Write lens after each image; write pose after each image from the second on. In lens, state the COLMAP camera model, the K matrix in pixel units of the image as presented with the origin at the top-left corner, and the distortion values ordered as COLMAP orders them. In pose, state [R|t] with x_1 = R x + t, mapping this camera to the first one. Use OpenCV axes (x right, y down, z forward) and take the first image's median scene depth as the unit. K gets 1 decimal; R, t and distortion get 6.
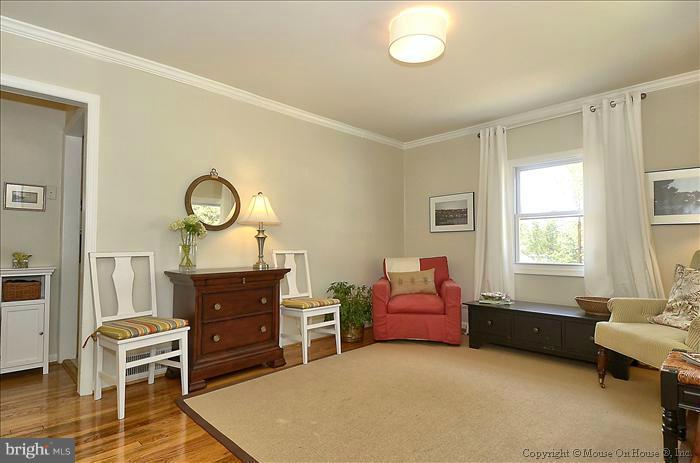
lens RADIAL K [[363.3, 0, 350.1], [0, 363.3, 229.9], [0, 0, 1]] dist [0.004116, 0.000108]
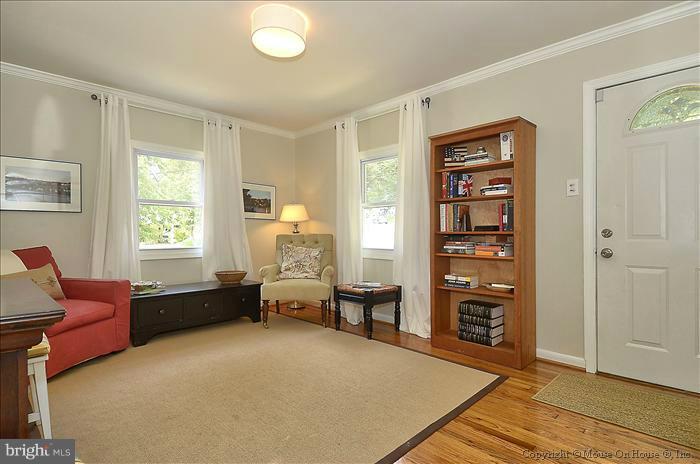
lens RADIAL K [[352.2, 0, 348.7], [0, 352.2, 234.4], [0, 0, 1]] dist [-0.005589, -0.003476]
pose [[-0.017766, -0.004576, 0.999832, -0.539581], [-0.045336, 0.998965, 0.003766, 0.024668], [-0.998814, -0.045261, -0.017955, 0.519619]]
